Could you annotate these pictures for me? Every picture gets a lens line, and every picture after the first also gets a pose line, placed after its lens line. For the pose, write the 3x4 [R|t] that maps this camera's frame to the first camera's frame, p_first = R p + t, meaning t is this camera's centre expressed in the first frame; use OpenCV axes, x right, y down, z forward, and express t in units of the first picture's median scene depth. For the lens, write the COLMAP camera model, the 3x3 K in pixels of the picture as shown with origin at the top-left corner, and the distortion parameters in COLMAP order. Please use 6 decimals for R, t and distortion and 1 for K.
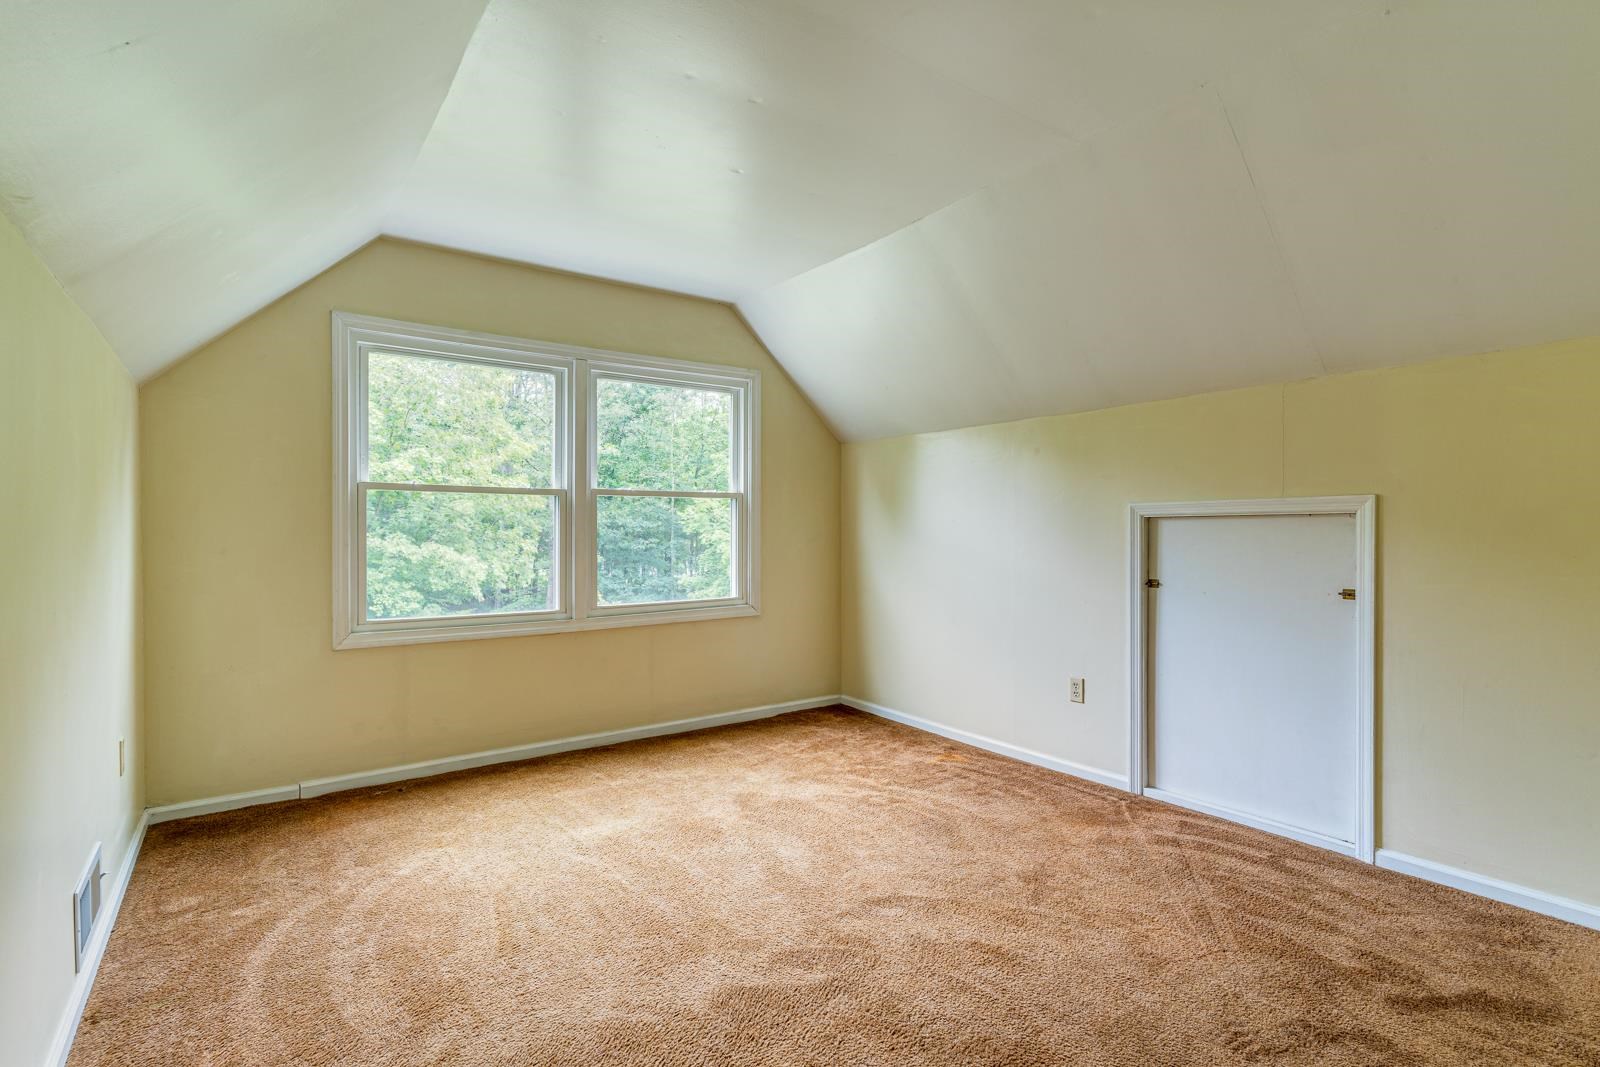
lens RADIAL K [[771.9, 0, 793.8], [0, 771.9, 534.5], [0, 0, 1]] dist [-0.000521, 0.000355]
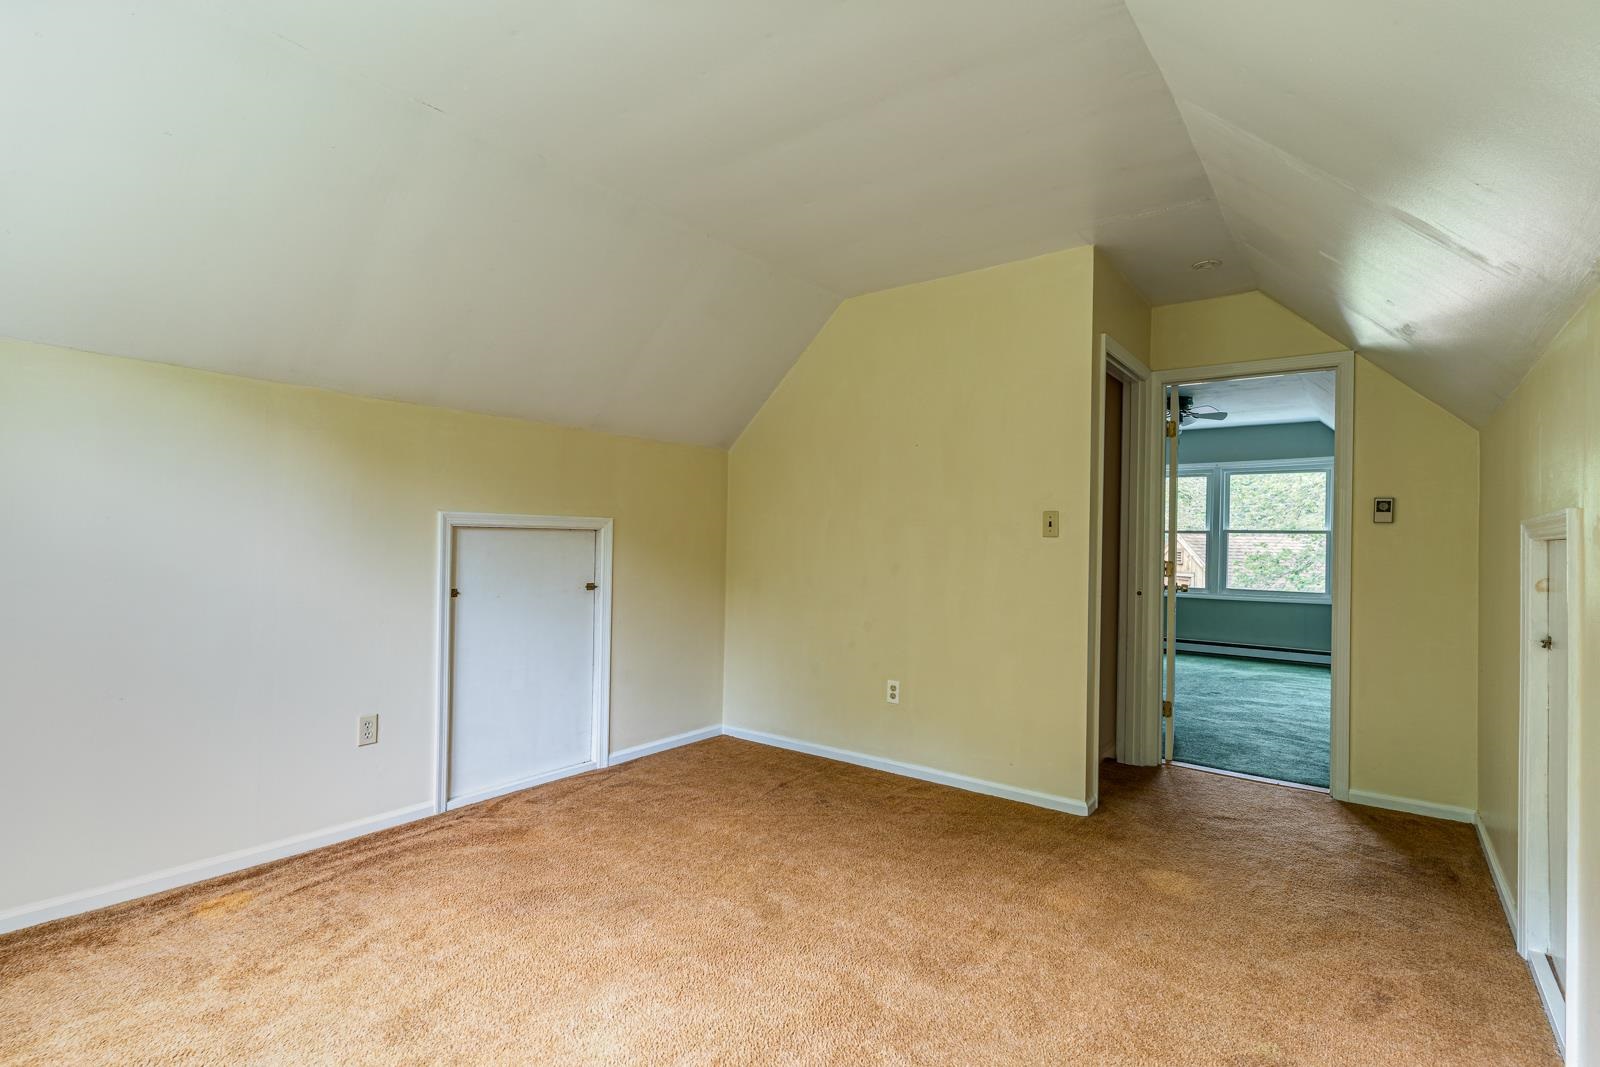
lens RADIAL K [[771.9, 0, 795.0], [0, 771.9, 541.4], [0, 0, 1]] dist [-0.000521, 0.000355]
pose [[-0.314378, 0.004436, 0.949287, -0.615846], [-0.007483, 0.999946, -0.007151, 0.001031], [-0.949268, -0.009352, -0.314328, 0.896793]]
